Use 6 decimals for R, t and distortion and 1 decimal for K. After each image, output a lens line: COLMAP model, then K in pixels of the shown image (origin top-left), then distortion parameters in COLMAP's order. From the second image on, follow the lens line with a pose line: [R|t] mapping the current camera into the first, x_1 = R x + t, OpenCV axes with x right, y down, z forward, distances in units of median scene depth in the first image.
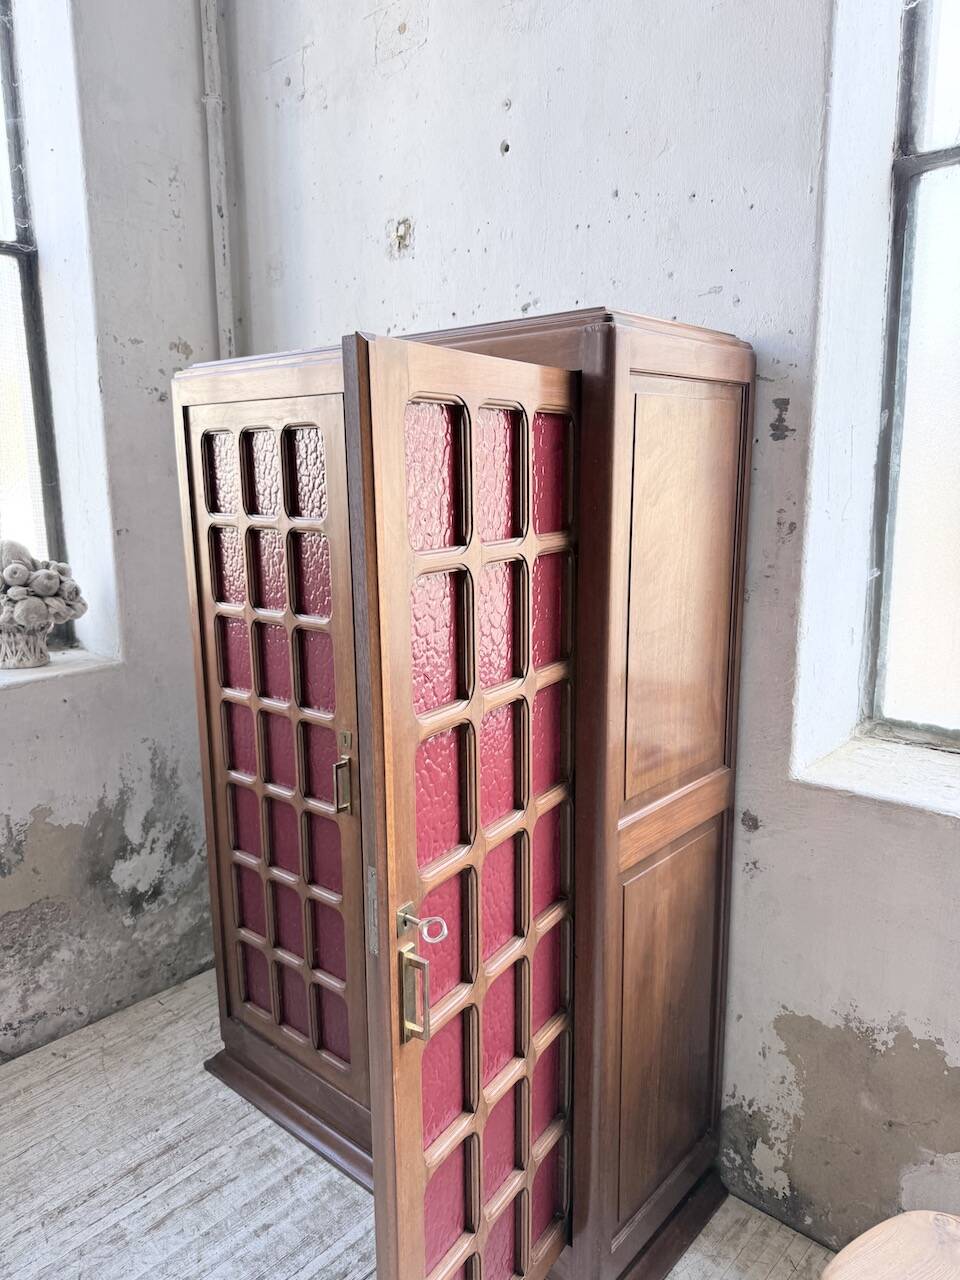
lens RADIAL K [[914.2, 0, 483.7], [0, 914.2, 642.2], [0, 0, 1]] dist [-0.001331, -0.010517]
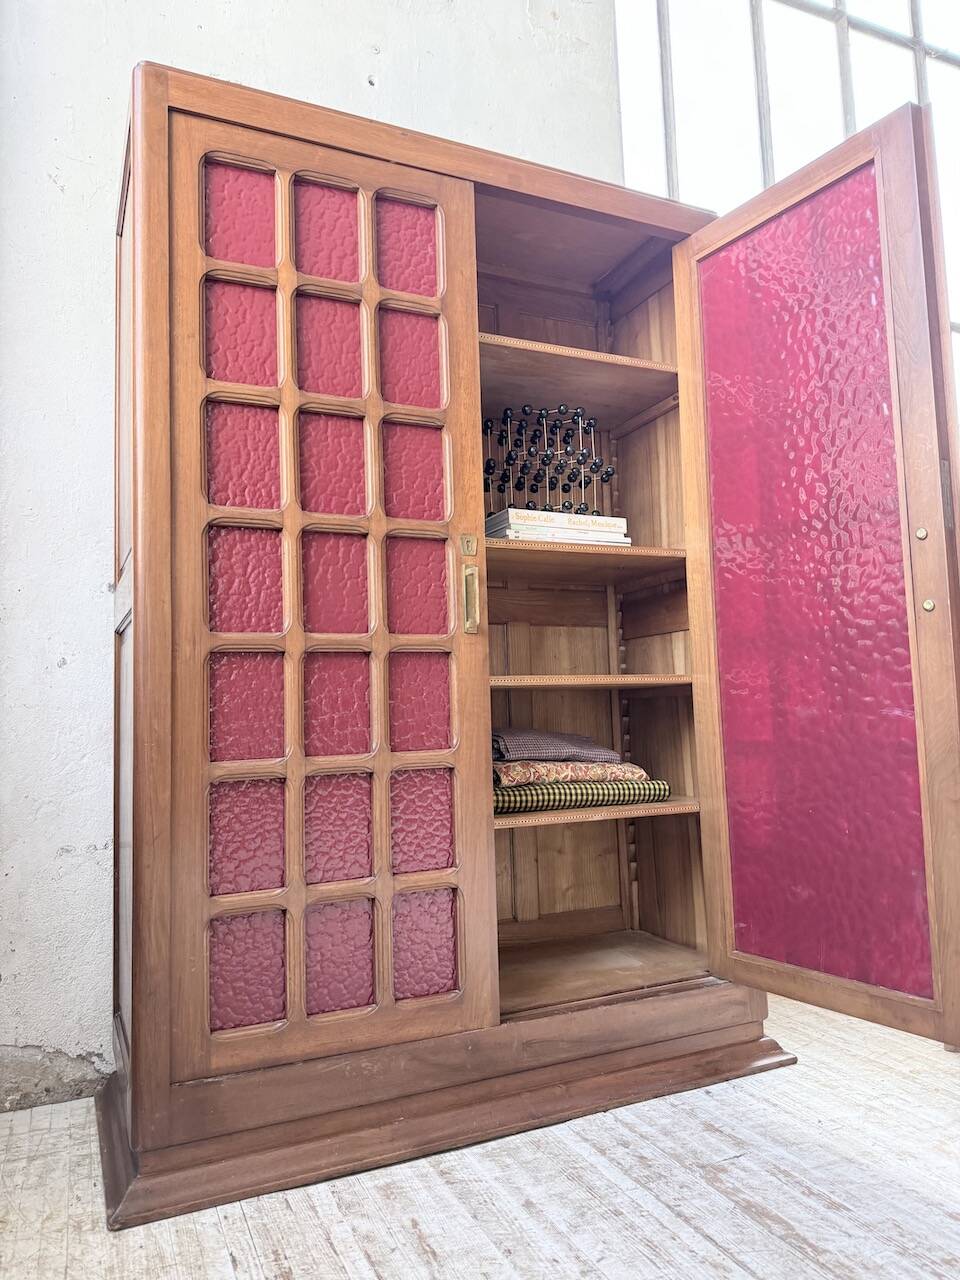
lens RADIAL K [[908.4, 0, 486.6], [0, 908.4, 644.8], [0, 0, 1]] dist [0.030200, -0.048062]
pose [[0.405729, 0.069863, 0.911319, -0.866522], [0.200031, 0.966116, -0.163120, 0.323067], [-0.891836, 0.248475, 0.378006, 0.631146]]
